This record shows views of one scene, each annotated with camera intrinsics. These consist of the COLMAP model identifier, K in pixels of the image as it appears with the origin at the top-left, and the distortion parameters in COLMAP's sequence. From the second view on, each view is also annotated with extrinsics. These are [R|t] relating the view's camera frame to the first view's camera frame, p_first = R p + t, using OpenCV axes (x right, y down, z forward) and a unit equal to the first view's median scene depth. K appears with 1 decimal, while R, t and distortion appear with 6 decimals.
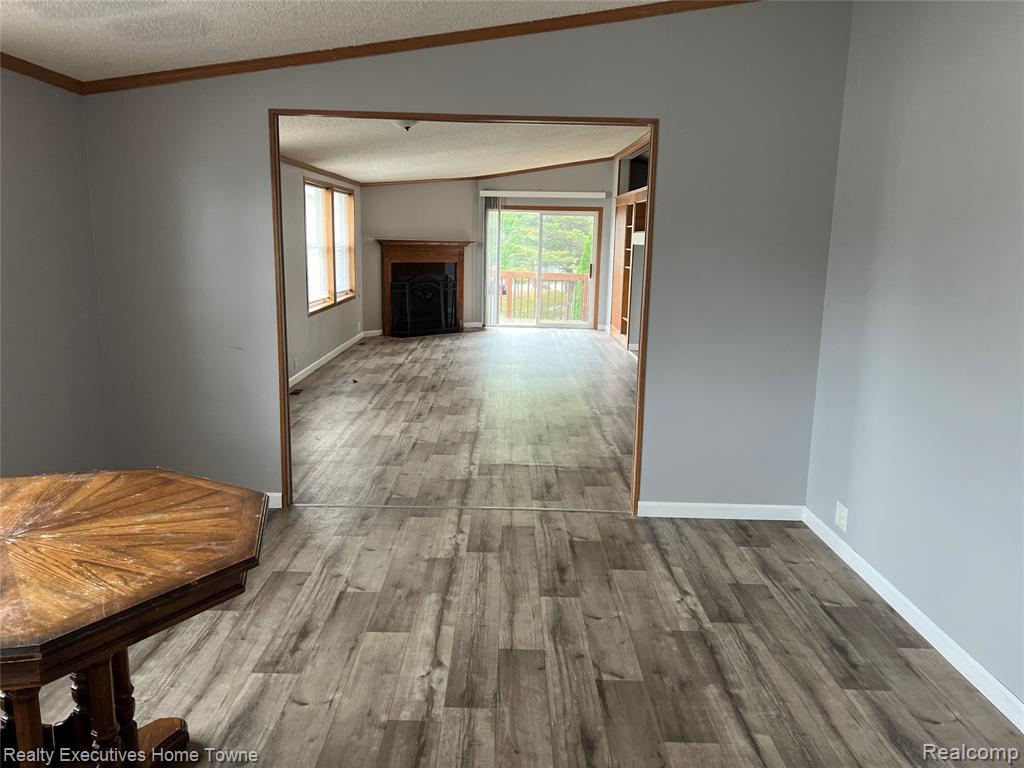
lens RADIAL K [[775.9, 0, 512.0], [0, 775.9, 384.0], [0, 0, 1]] dist [0.046395, -0.078968]
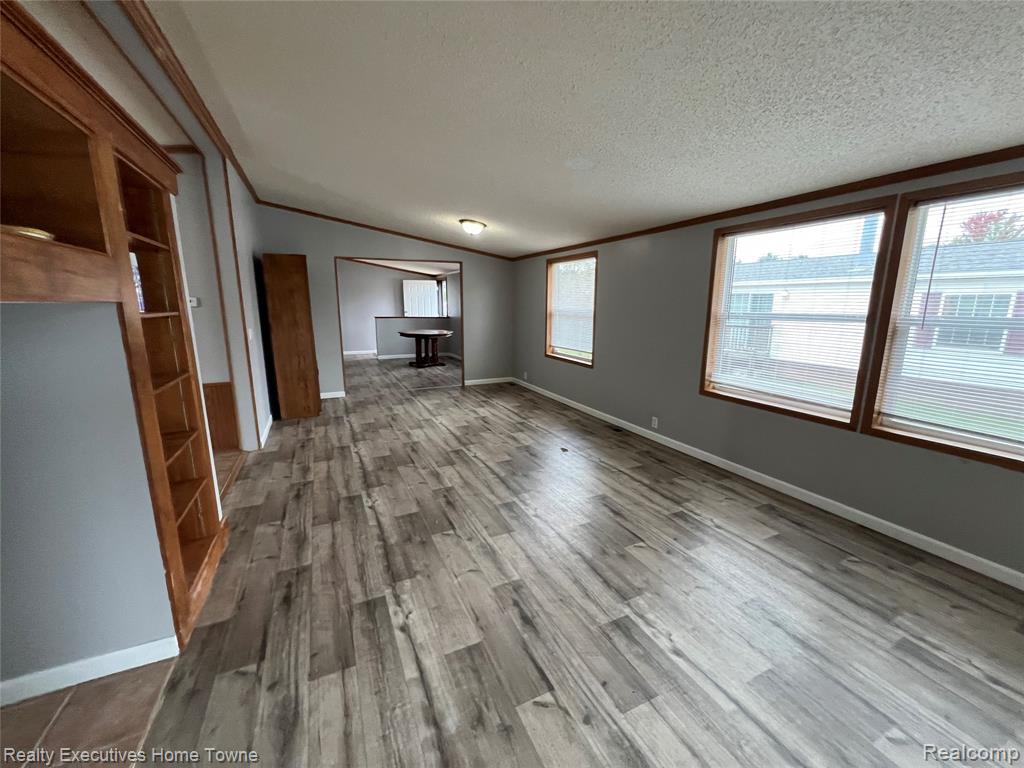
lens RADIAL K [[408.9, 0, 512.0], [0, 408.9, 384.0], [0, 0, 1]] dist [0.000071, 0.000419]
pose [[-0.905574, 0.062218, -0.419600, 0.000573], [-0.098682, 0.931145, 0.351042, -0.271263], [0.412549, 0.359302, -0.837081, 1.522578]]
